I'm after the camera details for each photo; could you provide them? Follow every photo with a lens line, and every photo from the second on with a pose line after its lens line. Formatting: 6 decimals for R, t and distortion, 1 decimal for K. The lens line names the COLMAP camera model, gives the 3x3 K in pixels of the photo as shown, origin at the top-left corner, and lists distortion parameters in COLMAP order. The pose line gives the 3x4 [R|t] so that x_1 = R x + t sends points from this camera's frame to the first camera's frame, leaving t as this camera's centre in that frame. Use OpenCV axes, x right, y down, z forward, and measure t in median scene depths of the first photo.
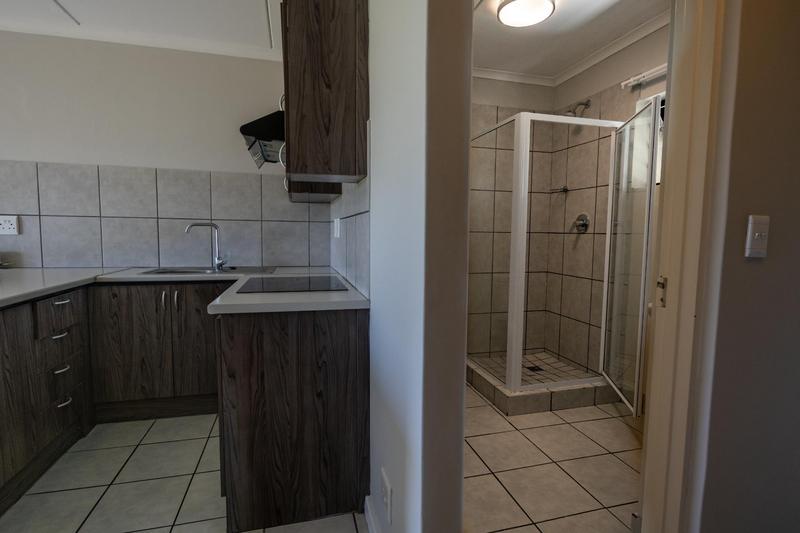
lens RADIAL K [[400.1, 0, 401.9], [0, 400.1, 265.8], [0, 0, 1]] dist [-0.008078, -0.000794]
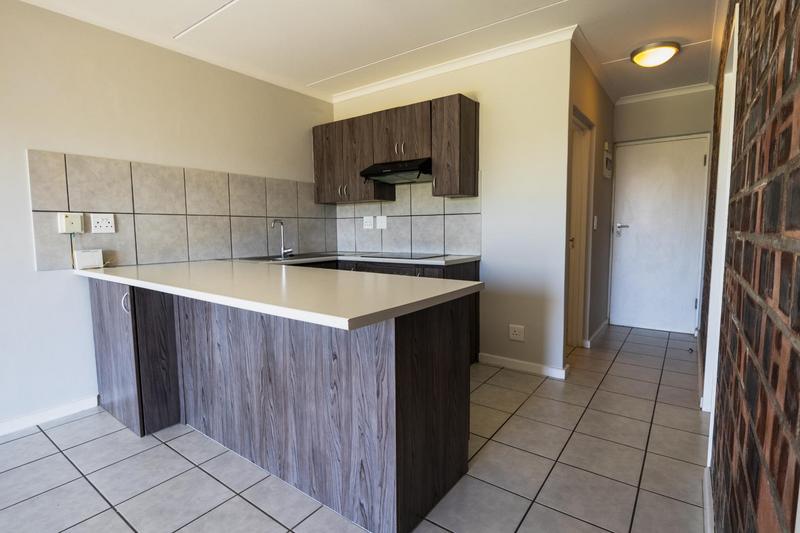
lens RADIAL K [[400.1, 0, 401.9], [0, 400.1, 265.8], [0, 0, 1]] dist [-0.008078, -0.000794]
pose [[0.780945, -0.079044, 0.619578, -2.109917], [0.071829, 0.996744, 0.036625, 0.039302], [-0.620456, 0.015902, 0.784080, -0.473147]]
